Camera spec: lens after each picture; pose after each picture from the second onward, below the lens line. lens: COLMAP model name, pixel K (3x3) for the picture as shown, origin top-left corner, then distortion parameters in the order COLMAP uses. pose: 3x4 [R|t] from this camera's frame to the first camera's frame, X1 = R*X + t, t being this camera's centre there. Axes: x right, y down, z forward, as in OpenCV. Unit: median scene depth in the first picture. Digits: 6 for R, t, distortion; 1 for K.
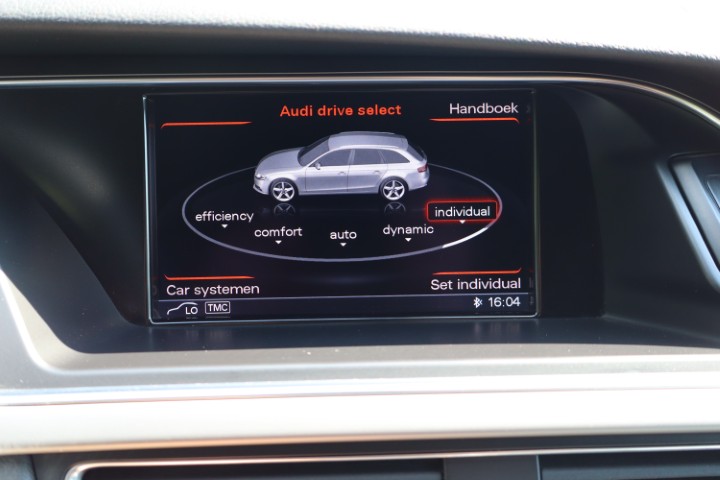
lens RADIAL K [[853.6, 0, 358.9], [0, 853.6, 240.5], [0, 0, 1]] dist [0.029890, 0.000000]
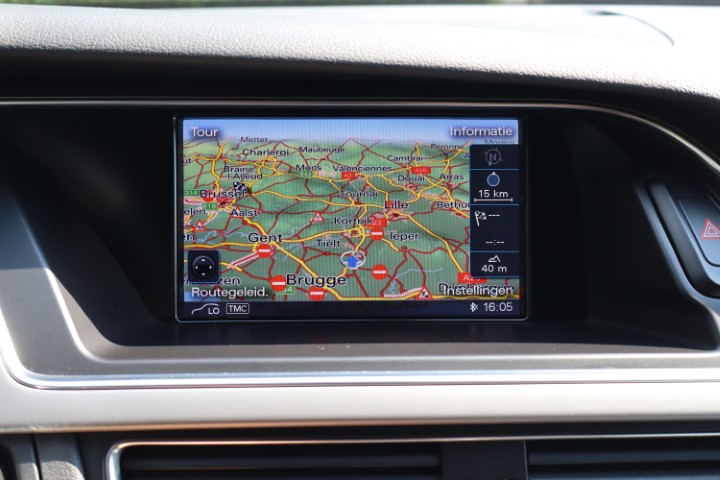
lens RADIAL K [[853.6, 0, 360.3], [0, 853.6, 239.9], [0, 0, 1]] dist [0.029890, 0.000000]
pose [[0.999914, 0.012910, 0.002236, -0.013660], [-0.012873, 0.999791, -0.015908, 0.007021], [-0.002441, 0.015878, 0.999871, -0.130136]]
